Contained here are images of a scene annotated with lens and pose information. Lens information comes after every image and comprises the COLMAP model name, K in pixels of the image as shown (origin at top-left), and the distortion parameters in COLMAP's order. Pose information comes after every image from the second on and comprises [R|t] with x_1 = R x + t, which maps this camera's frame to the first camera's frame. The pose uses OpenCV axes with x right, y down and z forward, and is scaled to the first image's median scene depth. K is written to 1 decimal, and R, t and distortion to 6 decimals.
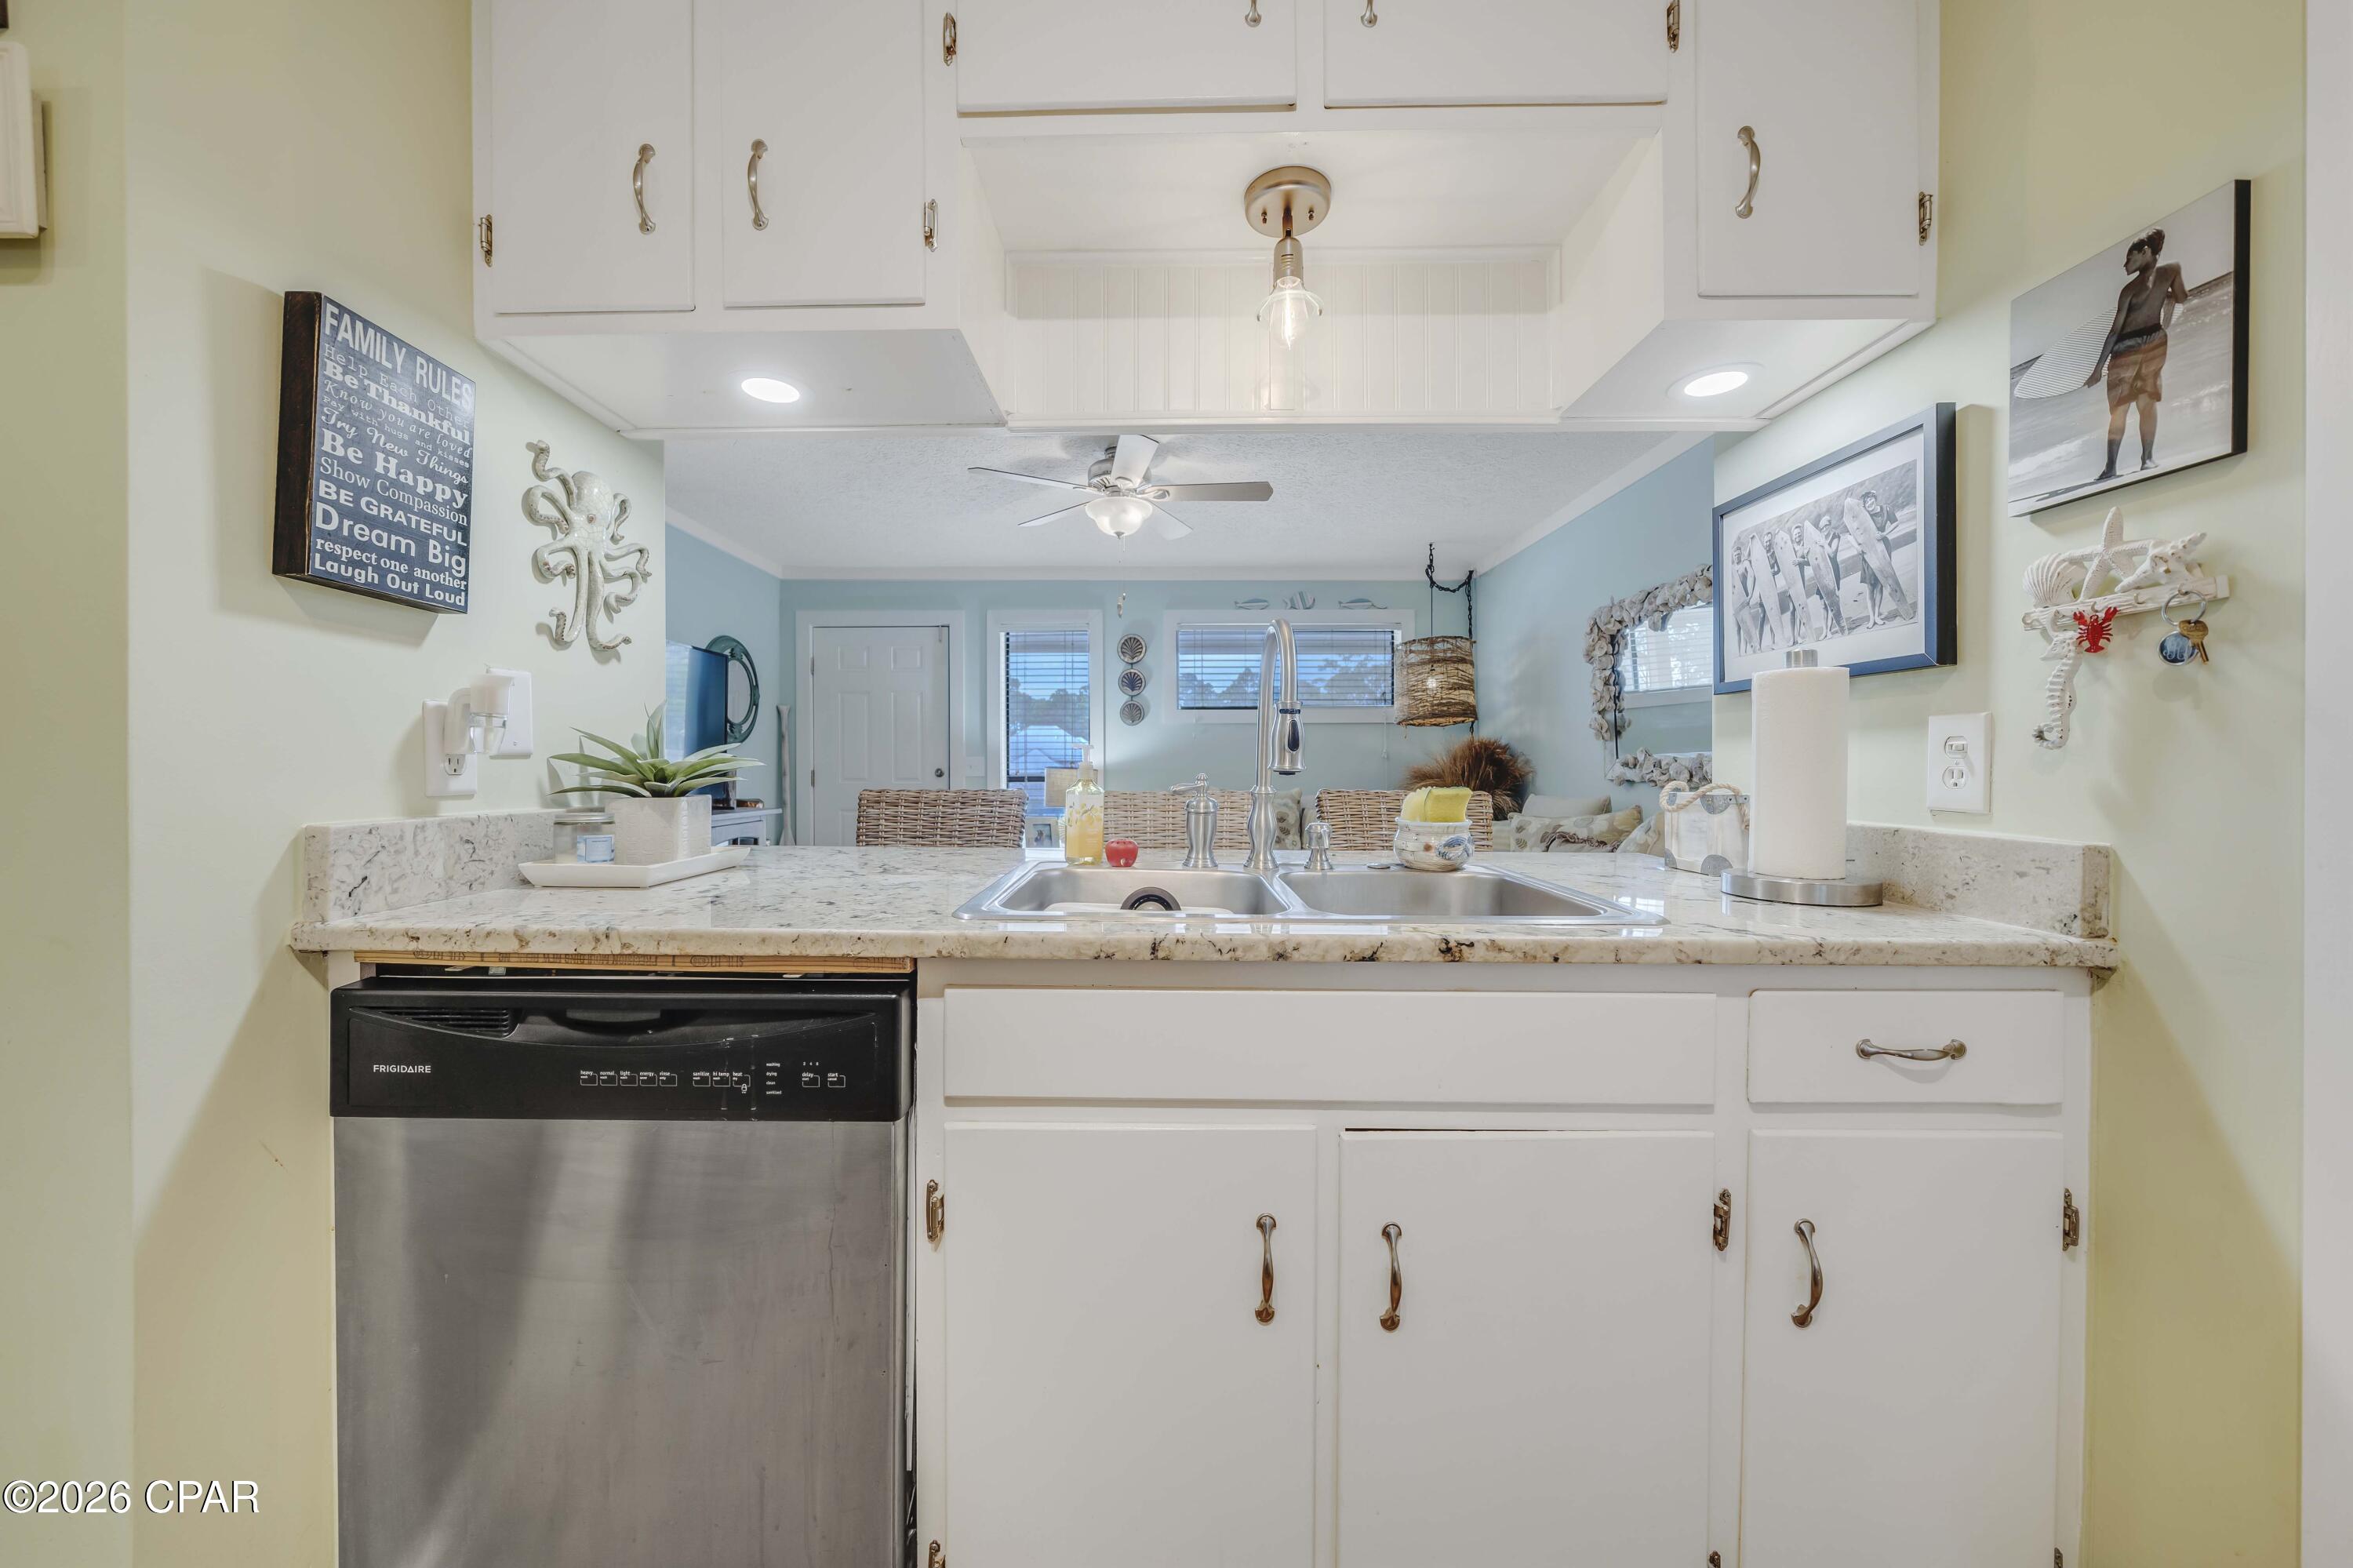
lens RADIAL K [[812.4, 0, 1156.7], [0, 812.4, 772.7], [0, 0, 1]] dist [-0.007587, 0.000616]
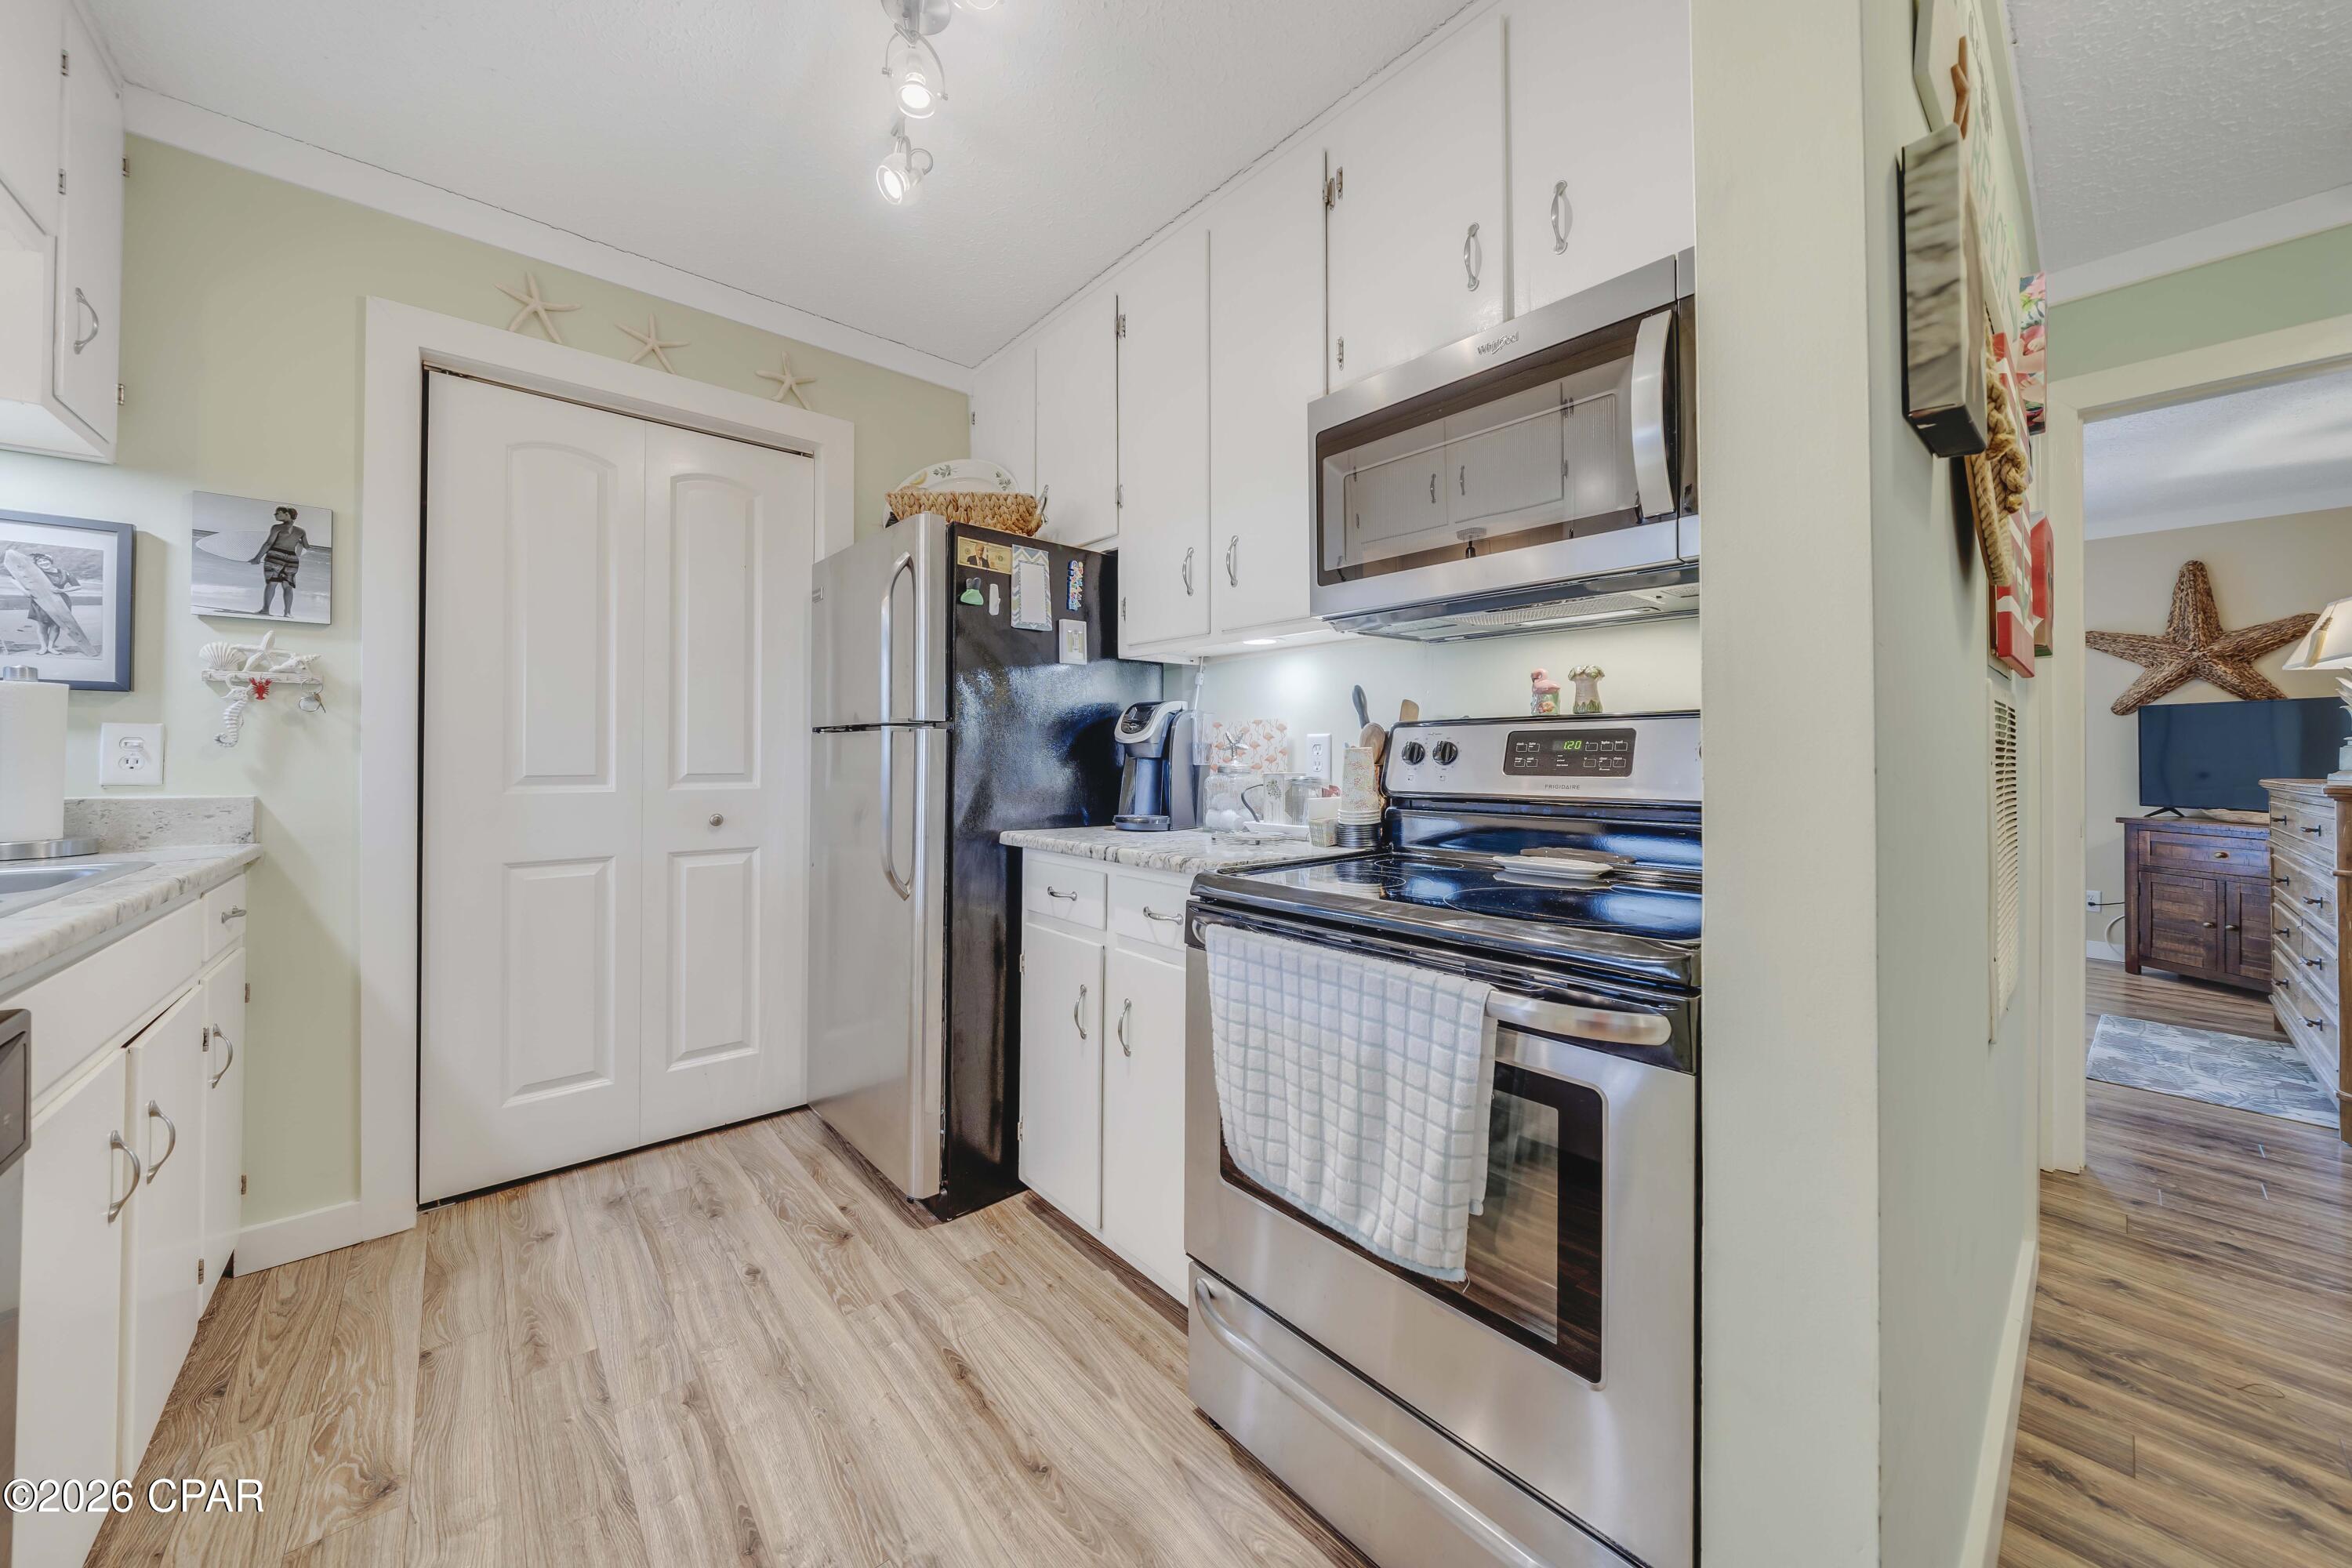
lens RADIAL K [[812.0, 0, 1173.8], [0, 812.0, 759.1], [0, 0, 1]] dist [-0.007587, 0.000616]
pose [[-0.659621, 0.000735, 0.751598, -1.359250], [0.002878, 0.999995, 0.001548, 0.001749], [-0.751593, 0.003184, -0.659619, 0.448444]]
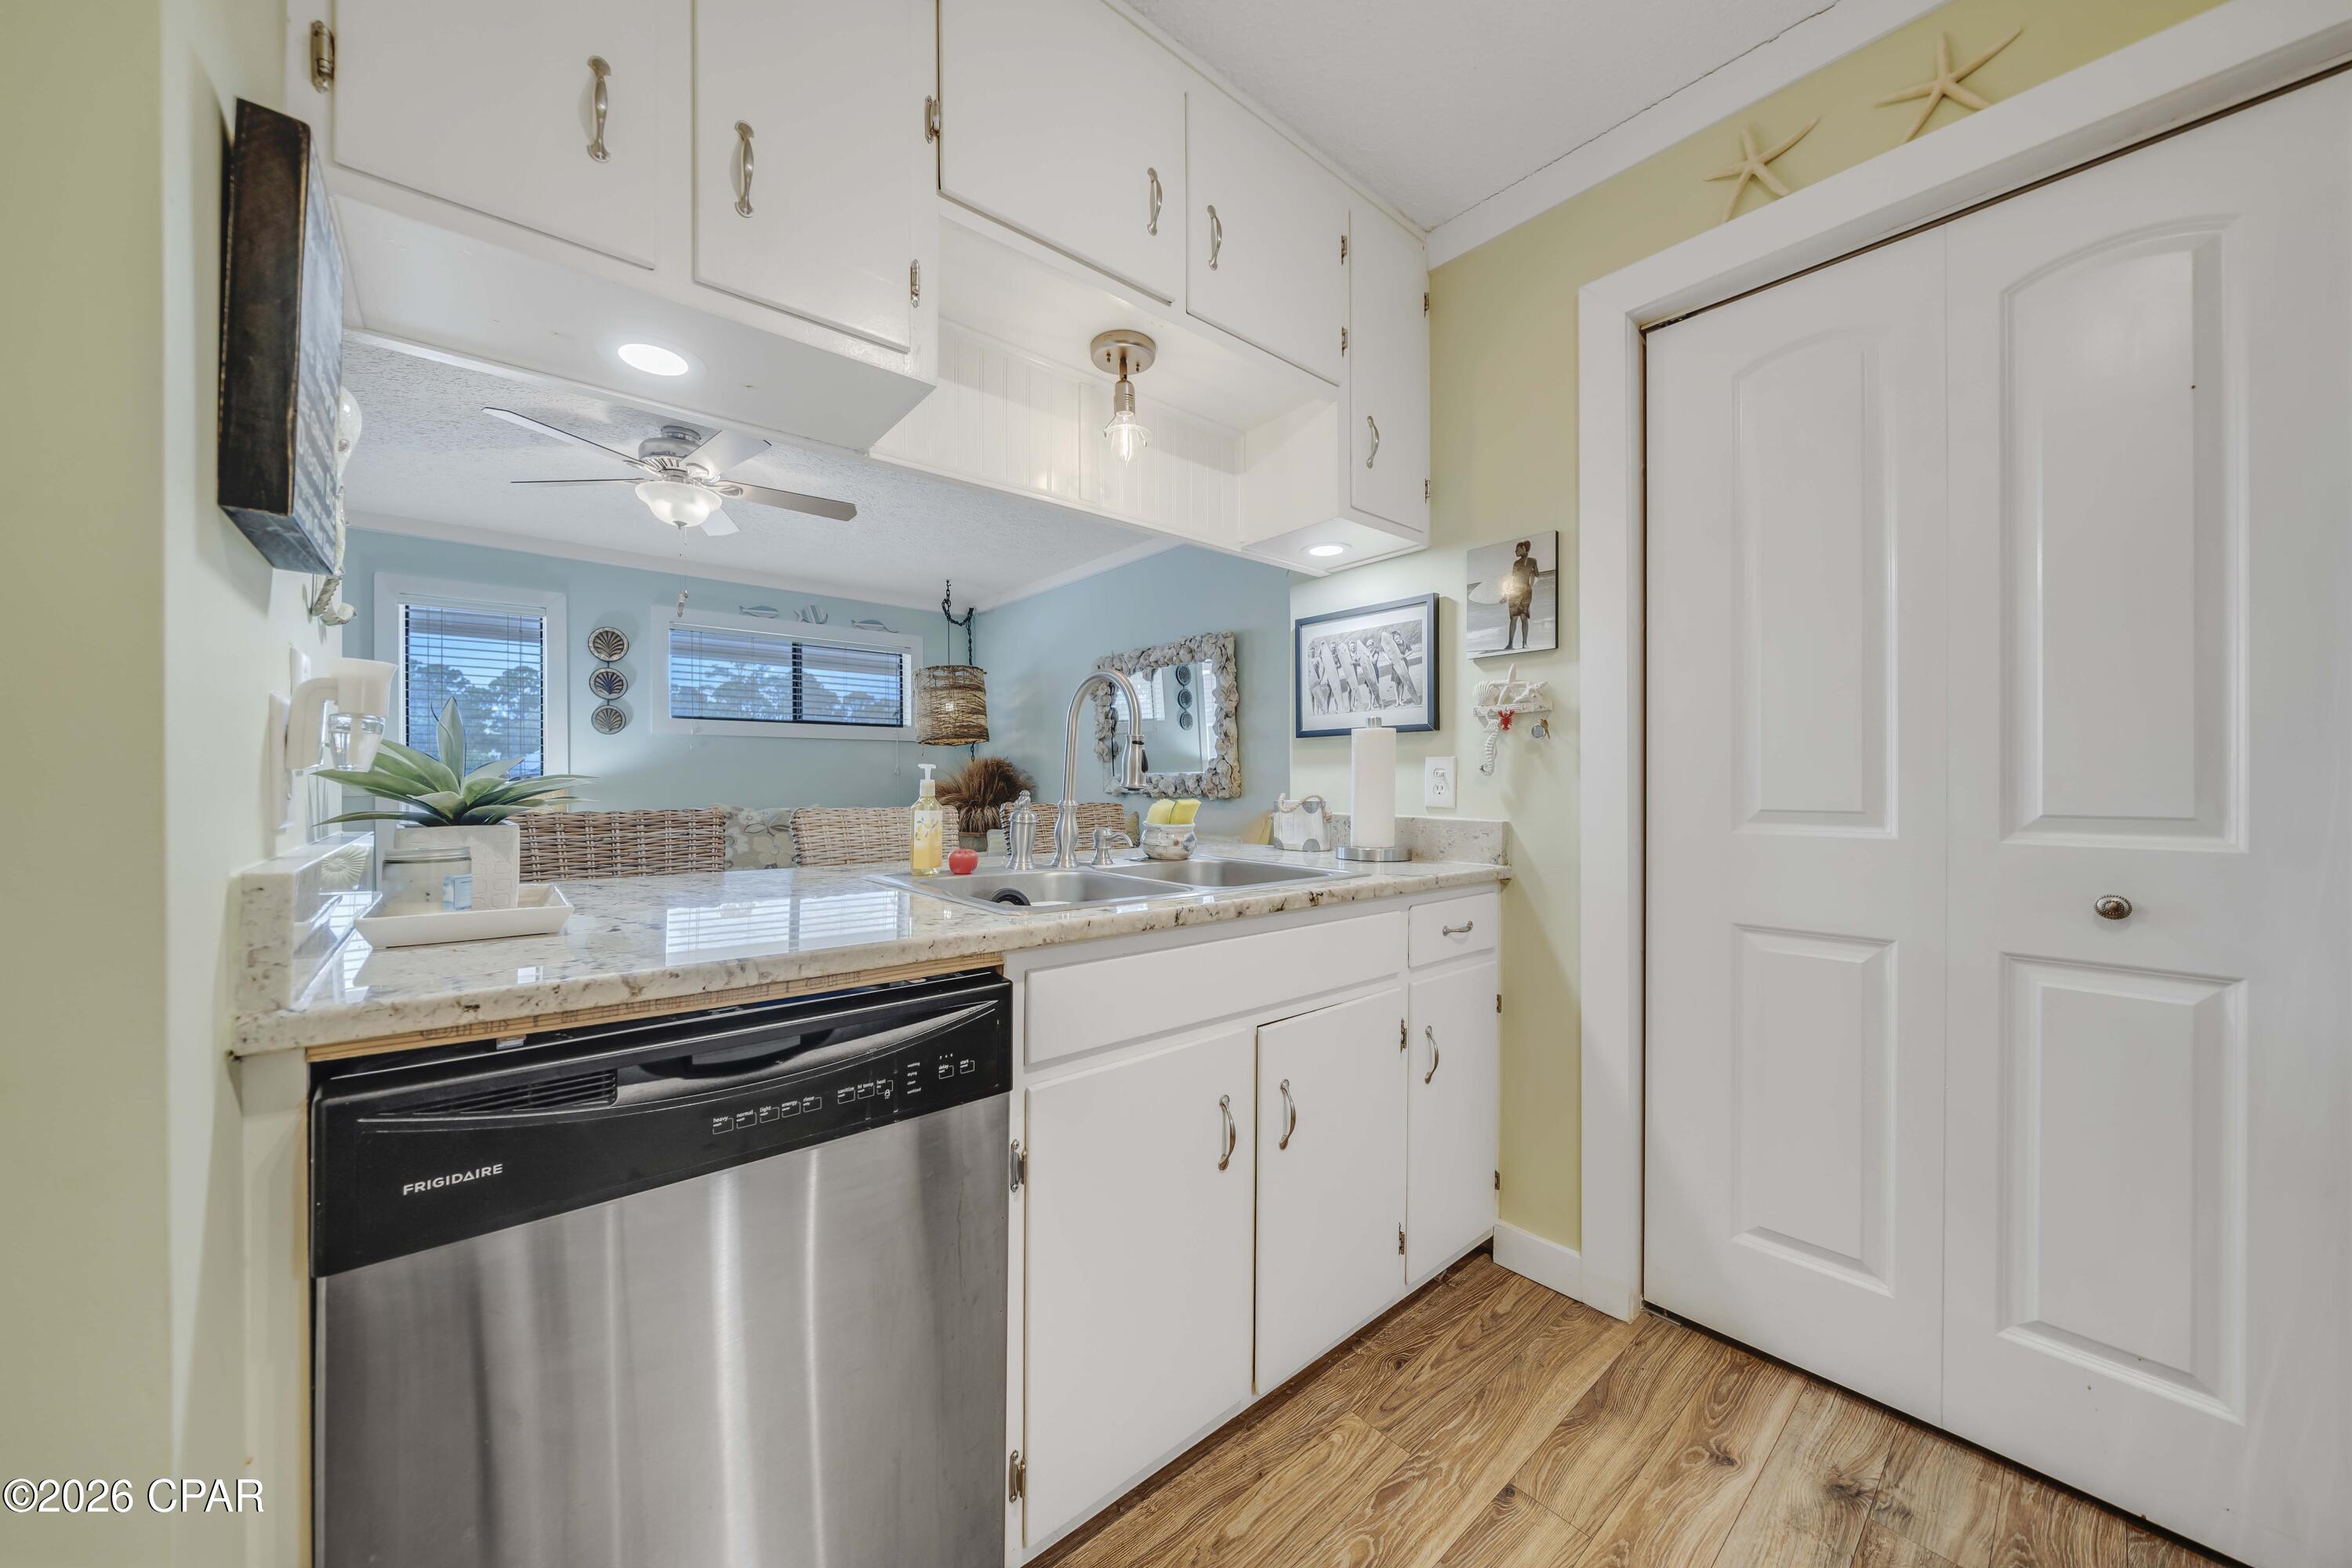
lens RADIAL K [[812.0, 0, 1127.1], [0, 812.0, 781.8], [0, 0, 1]] dist [-0.007587, 0.000616]
pose [[0.770124, -0.000040, 0.637894, -0.713514], [0.004580, 0.999975, -0.005467, -0.004867], [-0.637878, 0.007132, 0.770105, -0.006490]]
